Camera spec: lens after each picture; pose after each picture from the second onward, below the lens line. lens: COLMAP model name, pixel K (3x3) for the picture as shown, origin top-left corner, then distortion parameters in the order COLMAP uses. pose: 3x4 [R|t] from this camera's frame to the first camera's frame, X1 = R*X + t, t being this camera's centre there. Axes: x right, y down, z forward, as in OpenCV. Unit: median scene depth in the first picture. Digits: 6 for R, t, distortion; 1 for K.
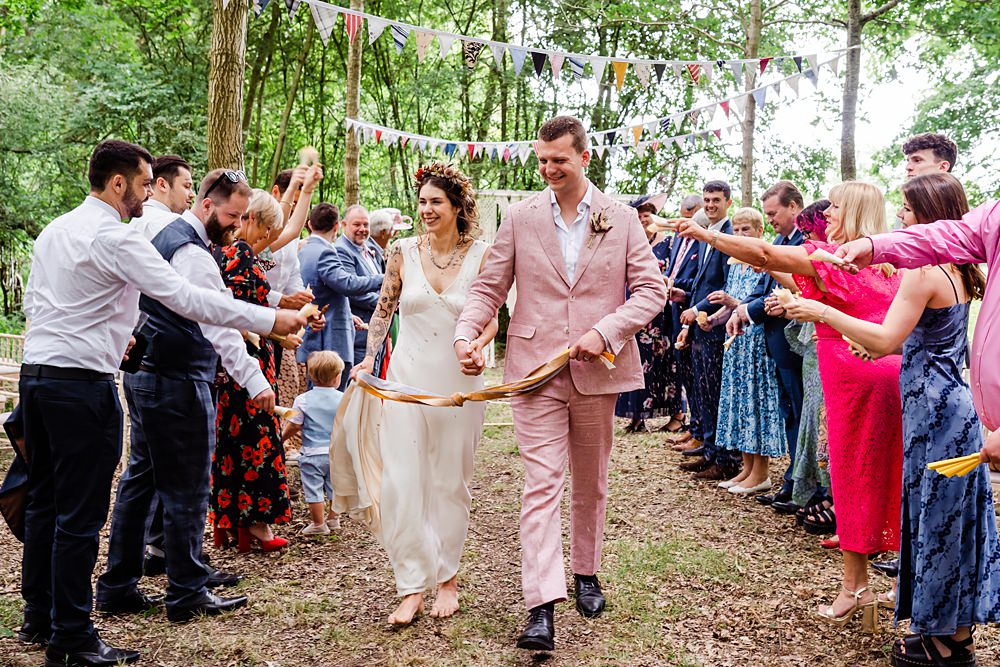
lens RADIAL K [[988.8, 0, 537.2], [0, 988.8, 326.2], [0, 0, 1]] dist [-0.042132, 0.122714]
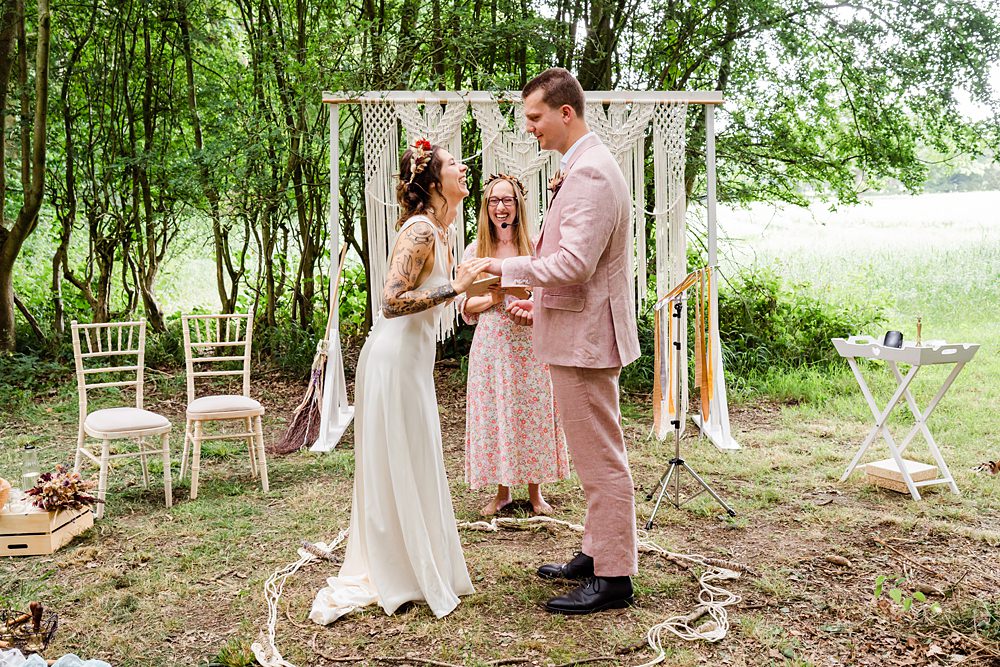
lens RADIAL K [[1041.9, 0, 517.0], [0, 1041.9, 296.7], [0, 0, 1]] dist [-0.038385, 0.117934]
pose [[0.998904, -0.032975, -0.033221, 0.099237], [0.033847, 0.999088, 0.026047, -0.118656], [0.032331, -0.027143, 0.999109, 1.215507]]
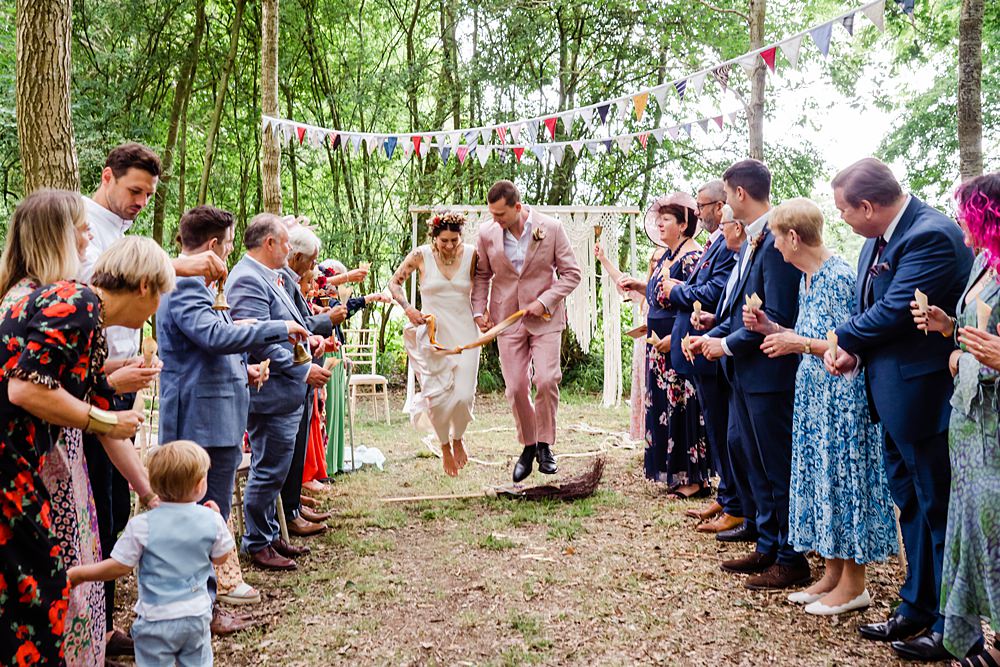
lens RADIAL K [[1041.9, 0, 517.0], [0, 1041.9, 296.7], [0, 0, 1]] dist [-0.038385, 0.117934]
pose [[0.999239, -0.033706, 0.019629, -0.007546], [0.034735, 0.997899, -0.054684, -0.009874], [-0.017745, 0.055324, 0.998311, 0.165958]]
